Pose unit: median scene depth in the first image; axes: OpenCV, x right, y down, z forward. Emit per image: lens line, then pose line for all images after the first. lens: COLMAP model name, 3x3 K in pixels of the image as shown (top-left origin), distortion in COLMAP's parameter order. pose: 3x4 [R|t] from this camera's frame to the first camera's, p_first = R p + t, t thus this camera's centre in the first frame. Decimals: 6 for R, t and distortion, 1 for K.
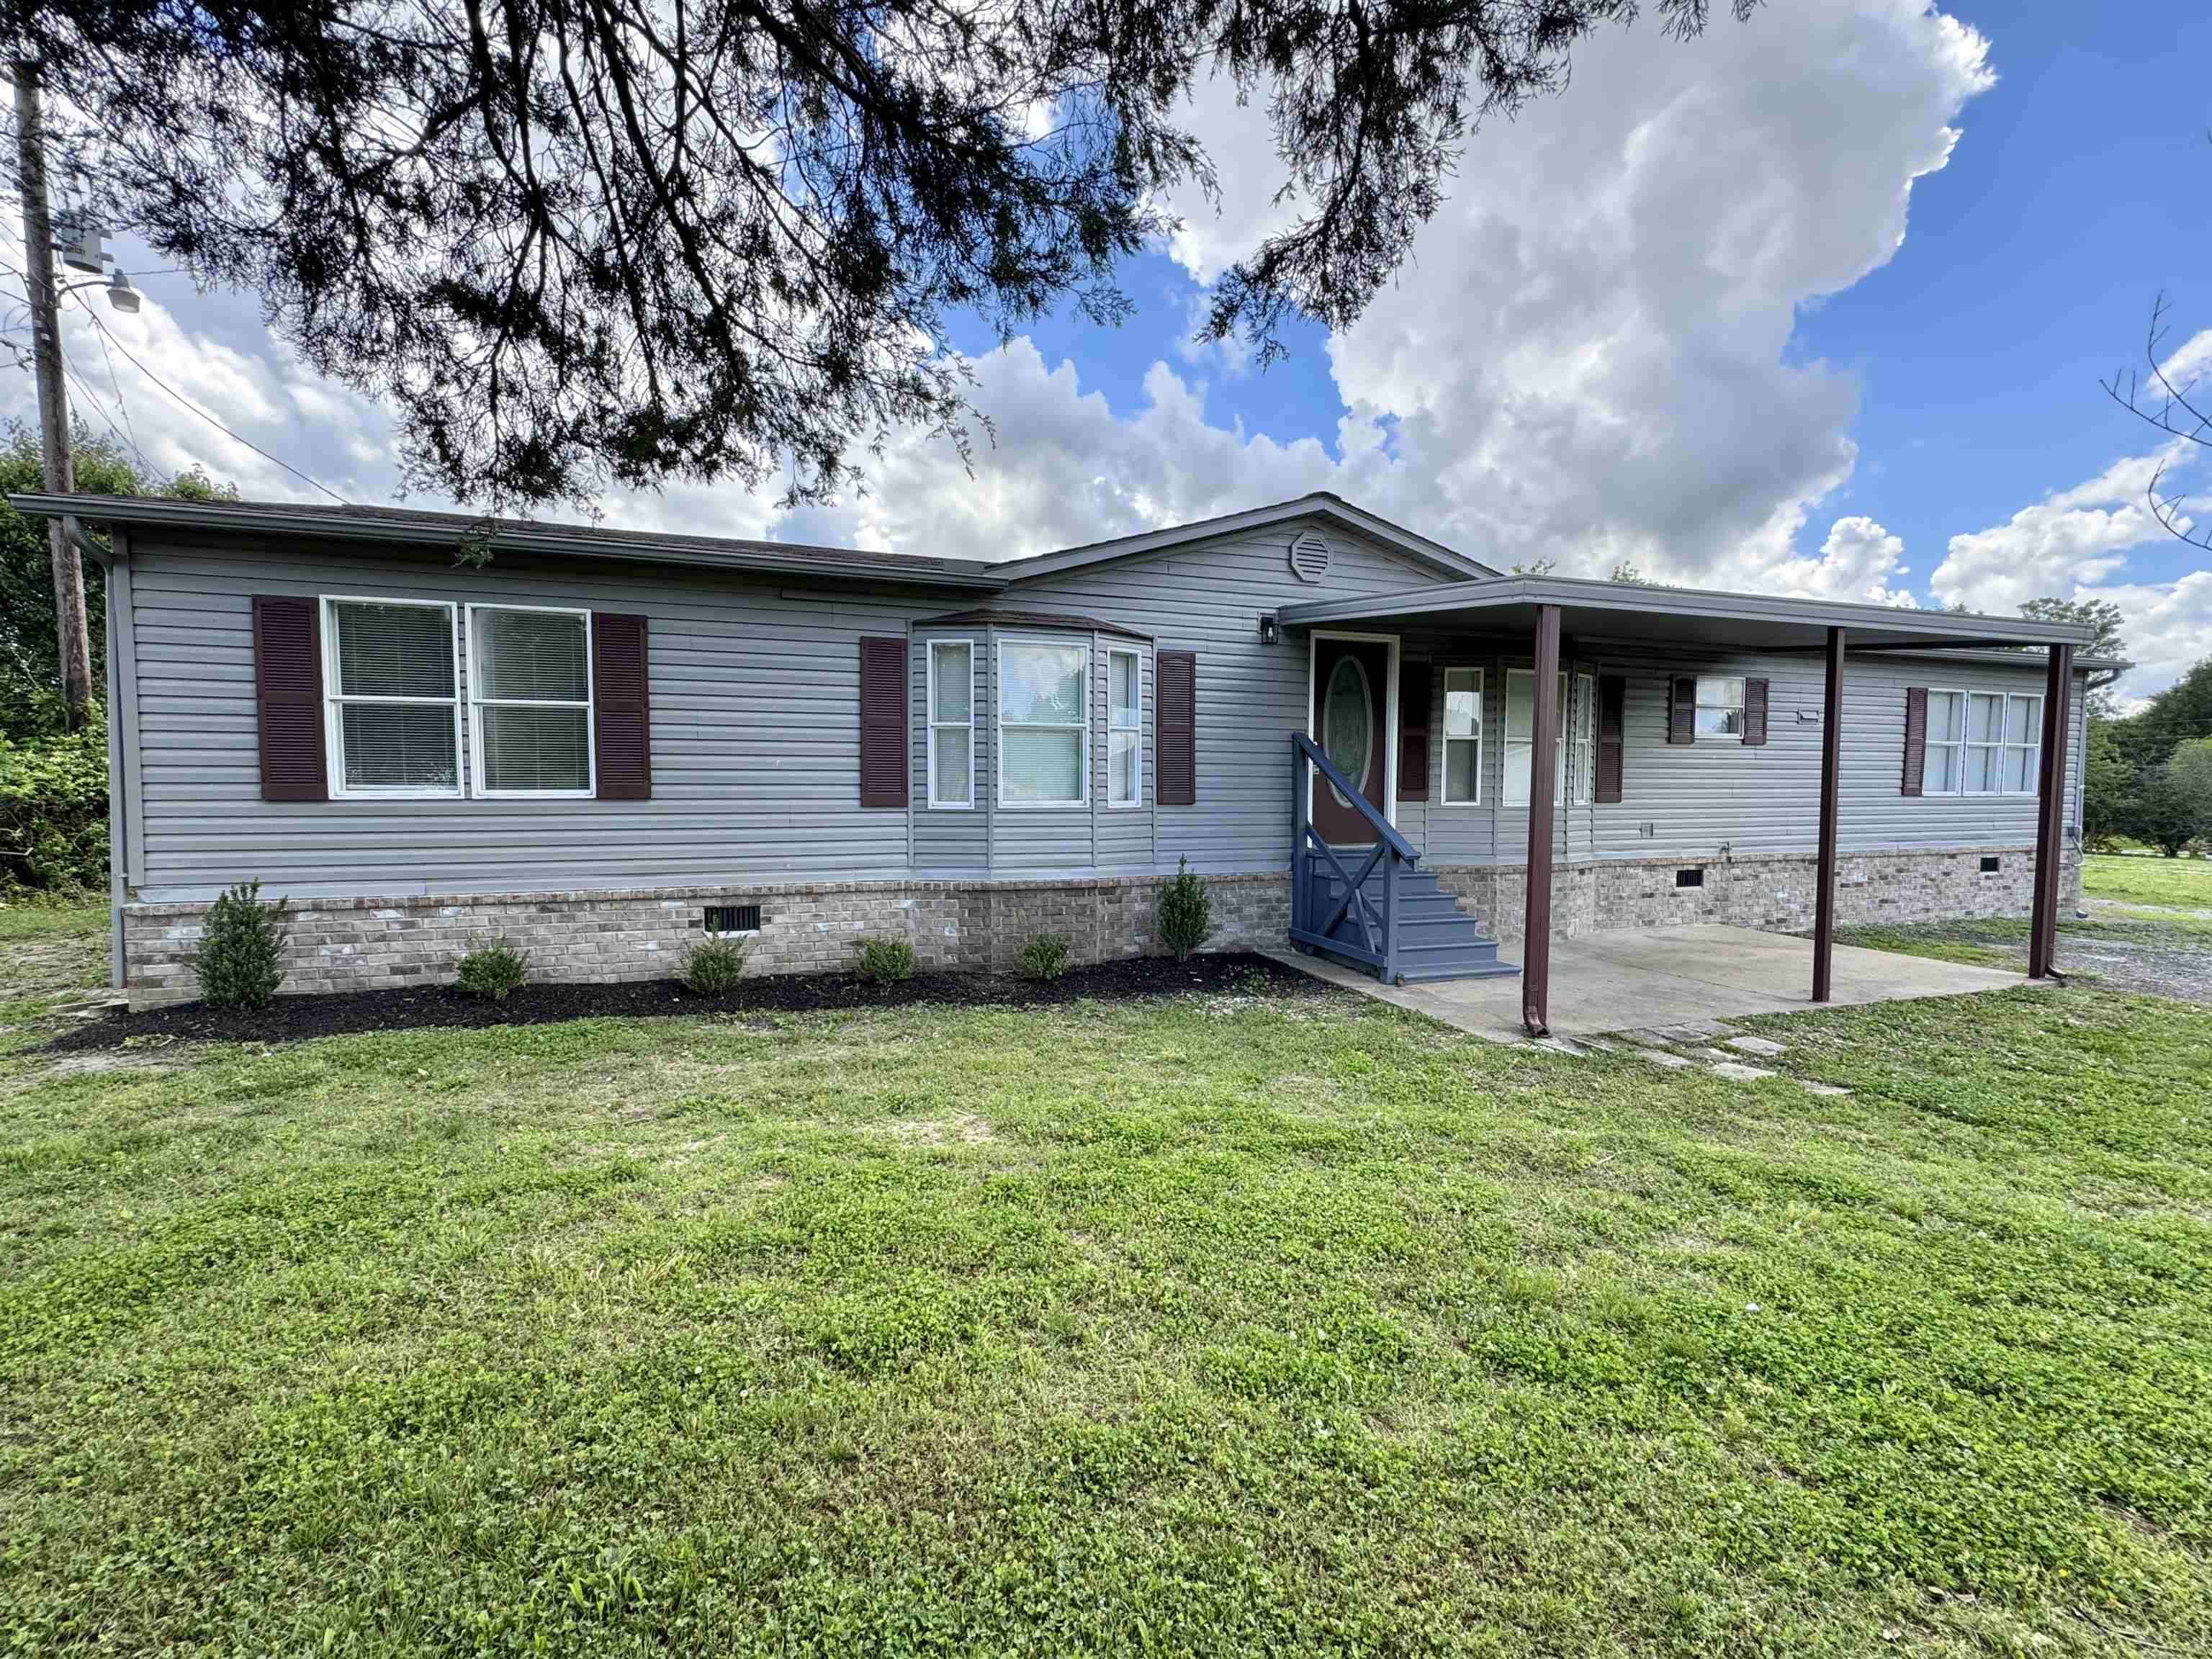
lens RADIAL K [[883.0, 0, 1120.0], [0, 883.0, 835.0], [0, 0, 1]] dist [-0.002386, 0.000288]
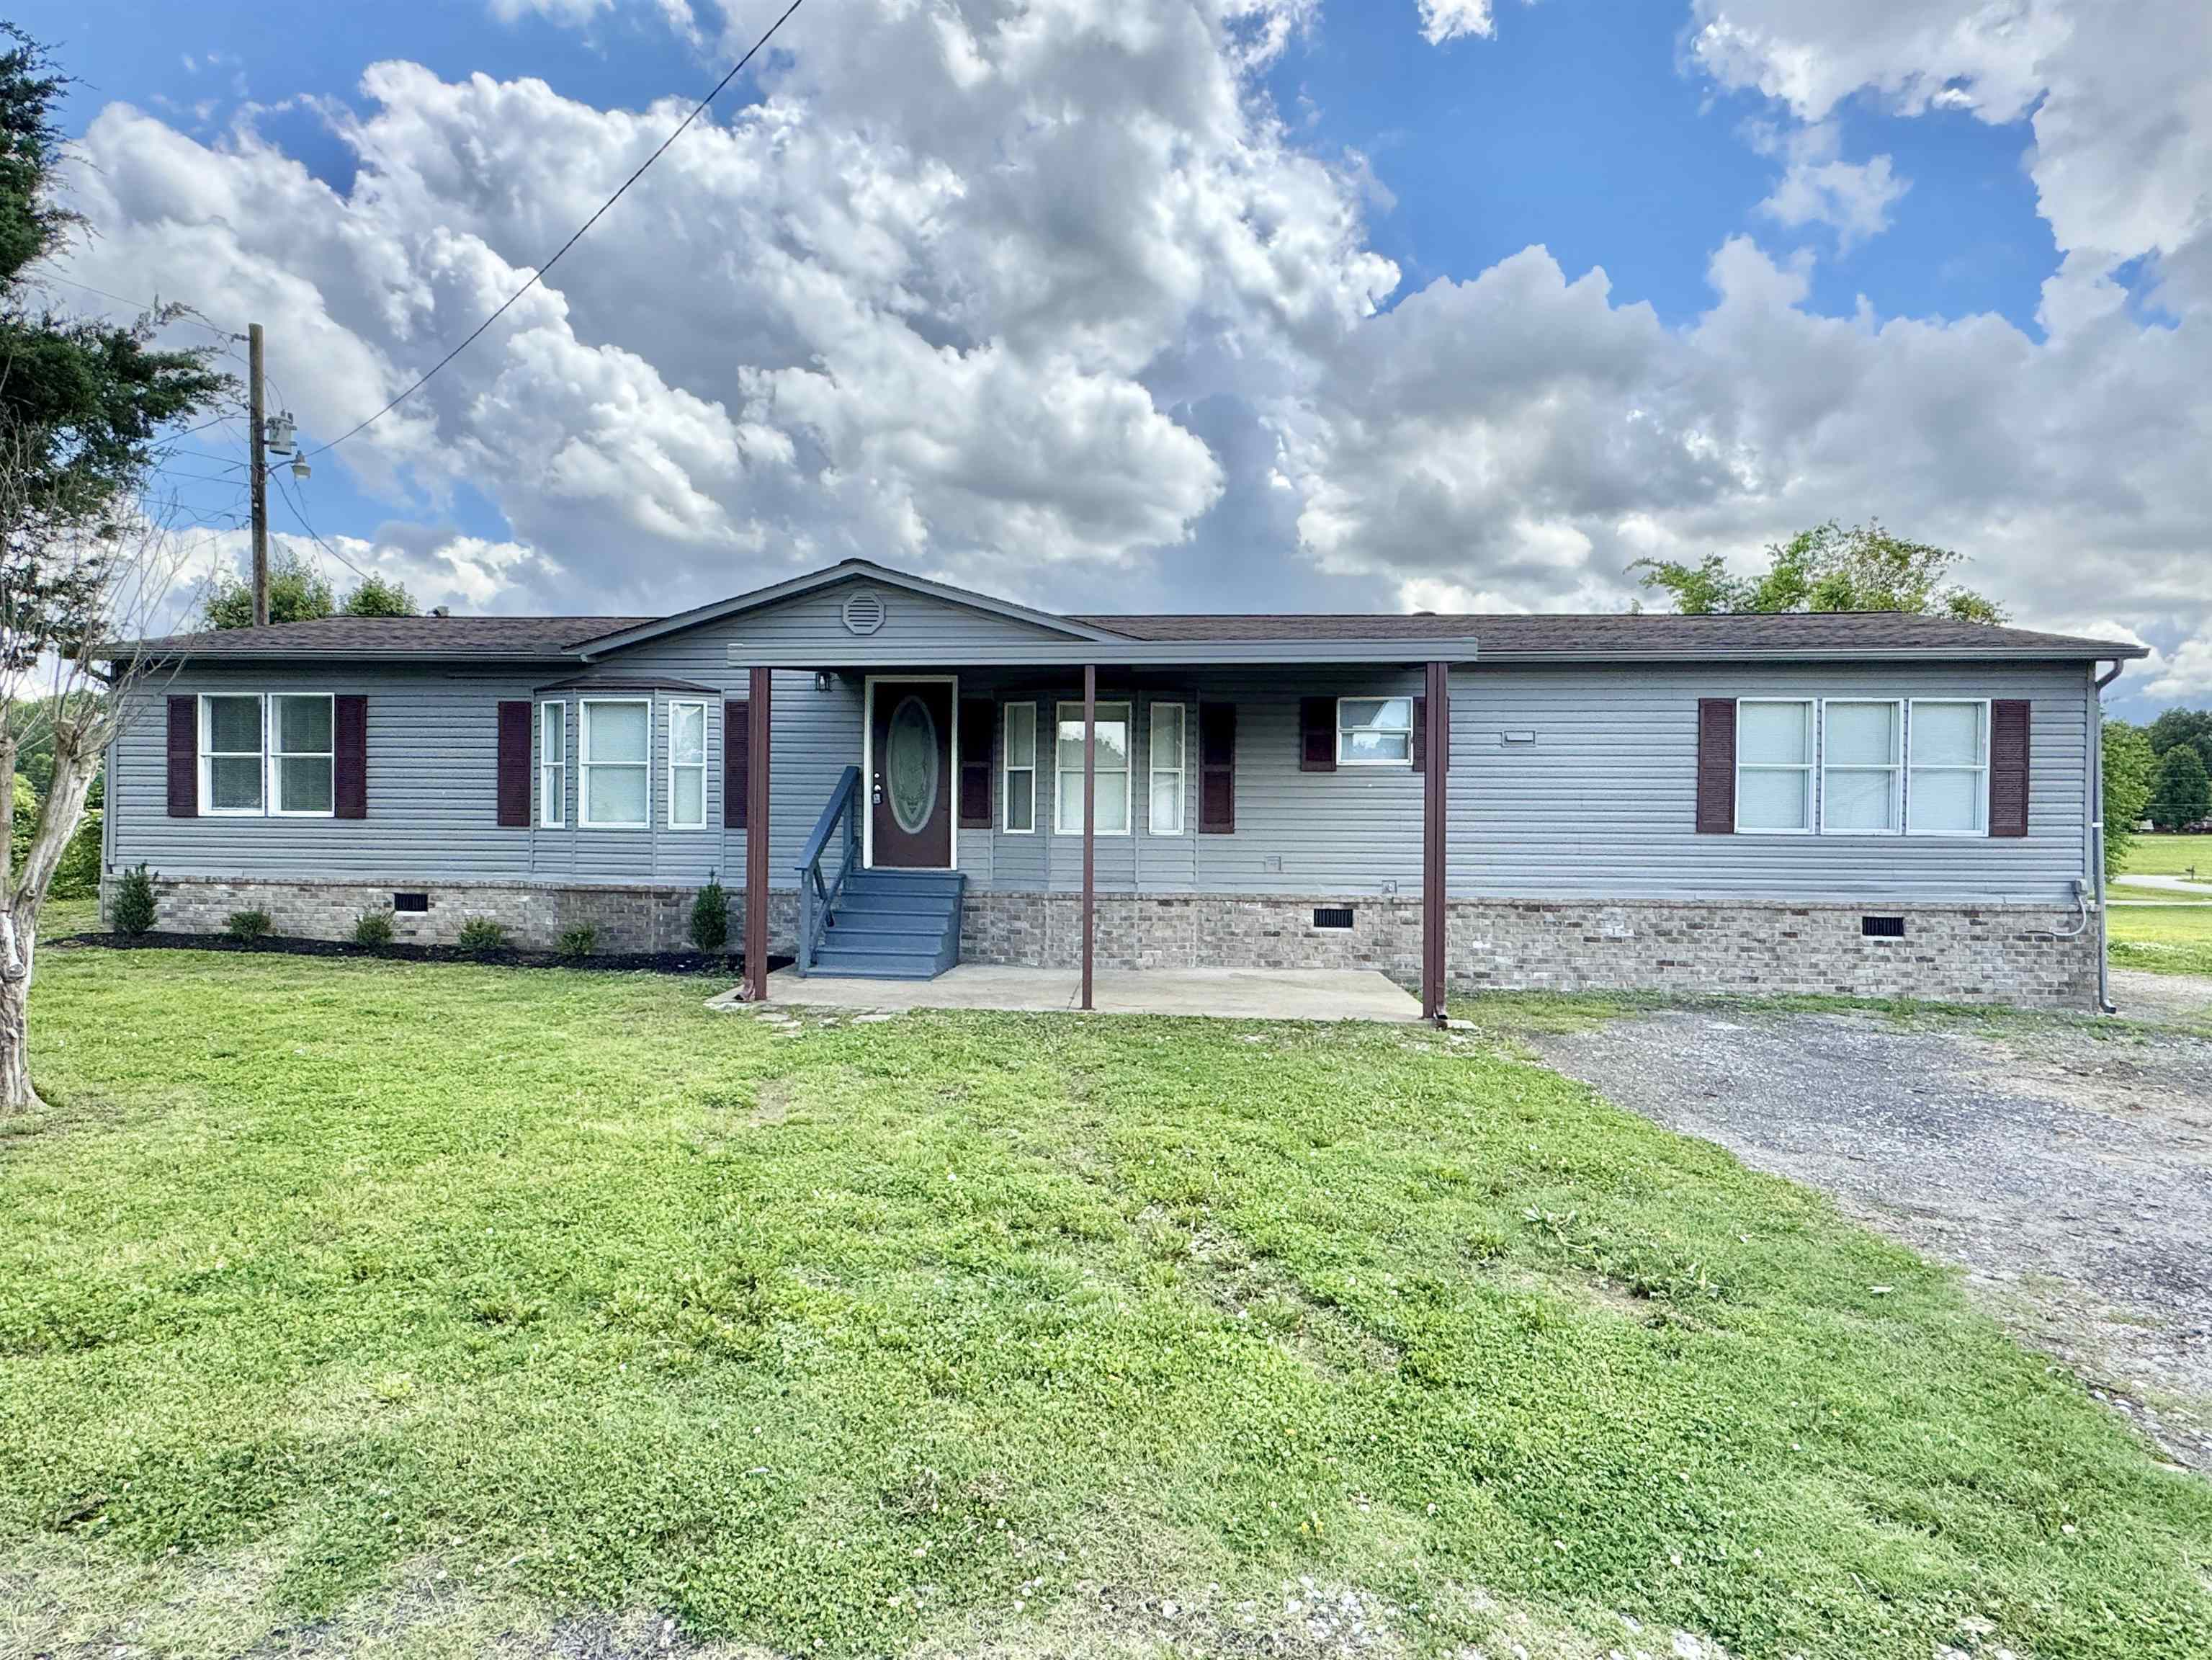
lens RADIAL K [[1169.6, 0, 1118.7], [0, 1169.6, 839.3], [0, 0, 1]] dist [-0.000498, 0.002893]
pose [[0.920542, 0.009978, -0.390517, 1.289649], [-0.031315, 0.998341, -0.048308, 0.046409], [0.389387, 0.056699, 0.919328, -0.282066]]
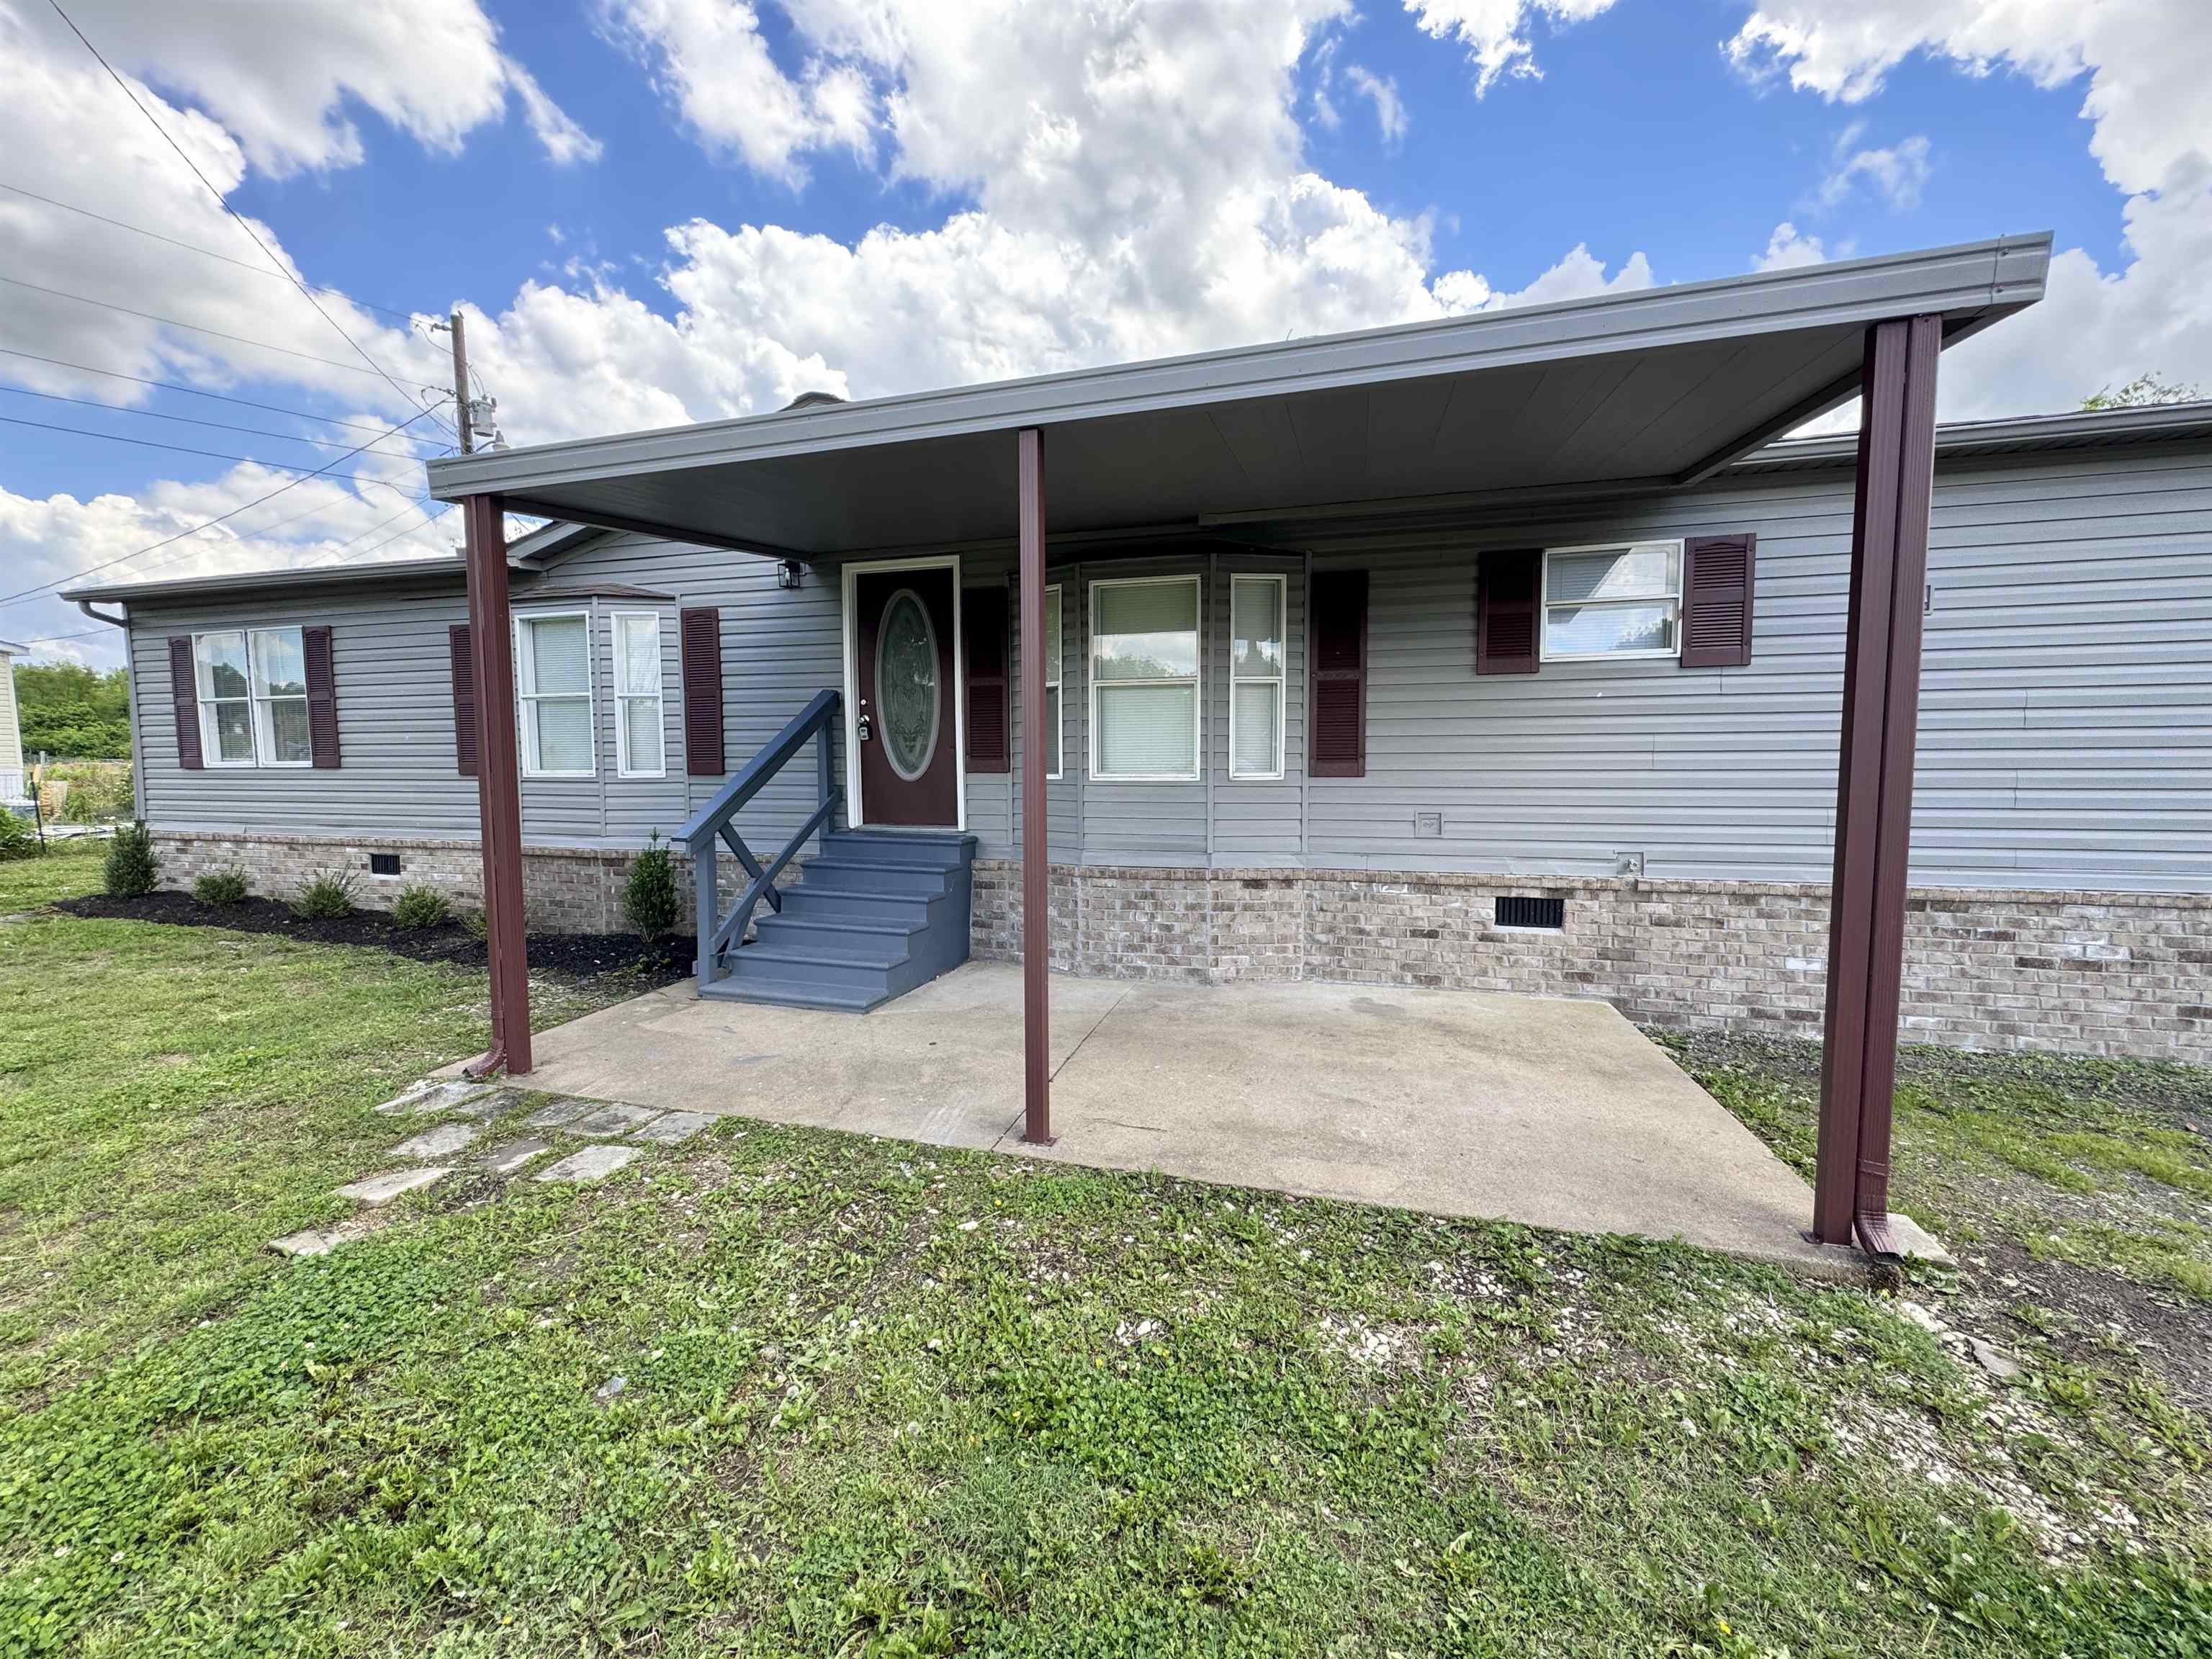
lens RADIAL K [[883.0, 0, 1113.4], [0, 883.0, 829.0], [0, 0, 1]] dist [-0.002386, 0.000288]
pose [[0.820037, 0.038193, -0.571035, 1.057447], [-0.028622, 0.999259, 0.025731, -0.015616], [0.571595, -0.004756, 0.820522, 0.545441]]
